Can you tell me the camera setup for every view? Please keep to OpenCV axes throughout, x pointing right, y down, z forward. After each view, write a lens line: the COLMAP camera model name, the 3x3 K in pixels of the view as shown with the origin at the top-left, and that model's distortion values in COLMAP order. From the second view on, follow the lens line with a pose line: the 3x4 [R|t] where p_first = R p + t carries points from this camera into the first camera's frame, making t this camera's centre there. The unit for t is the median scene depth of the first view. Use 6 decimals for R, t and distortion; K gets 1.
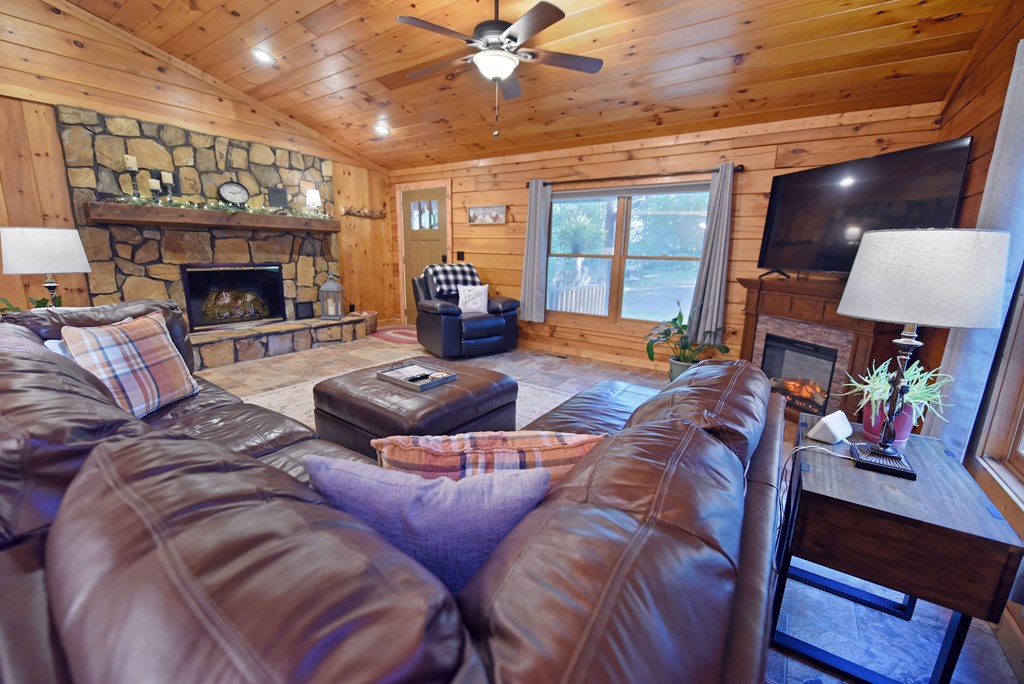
lens RADIAL K [[408.8, 0, 510.6], [0, 408.8, 343.1], [0, 0, 1]] dist [-0.014285, -0.002367]
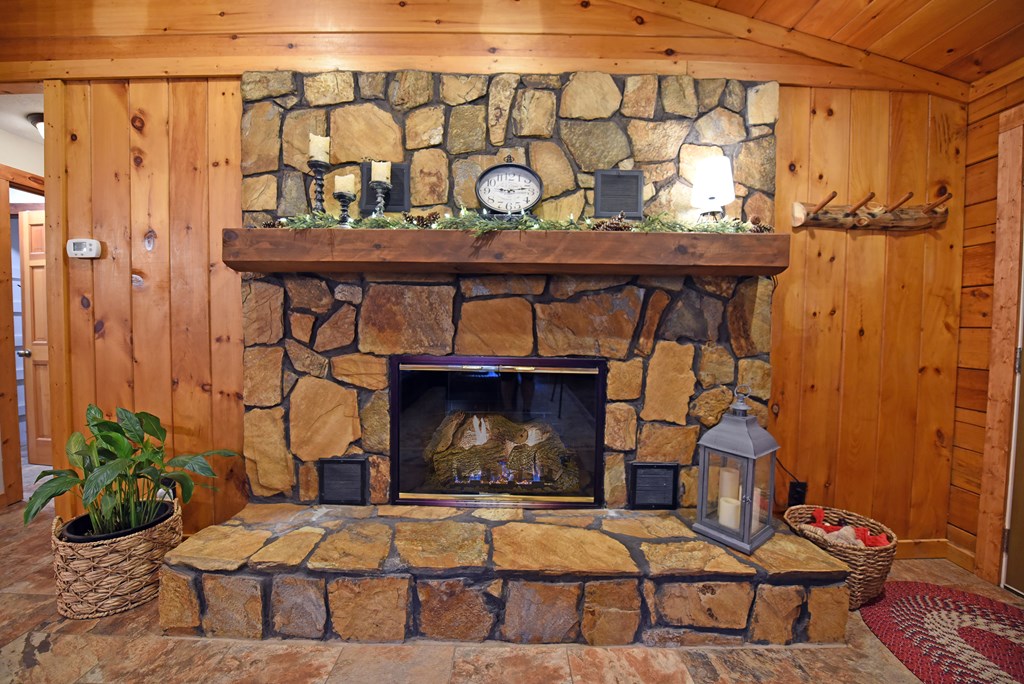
lens RADIAL K [[408.8, 0, 508.4], [0, 408.8, 341.9], [0, 0, 1]] dist [-0.014285, -0.002367]
pose [[0.566818, 0.017732, -0.823652, -0.318851], [-0.180488, 0.978154, -0.103149, -0.165909], [0.803829, 0.207126, 0.557635, 0.753735]]
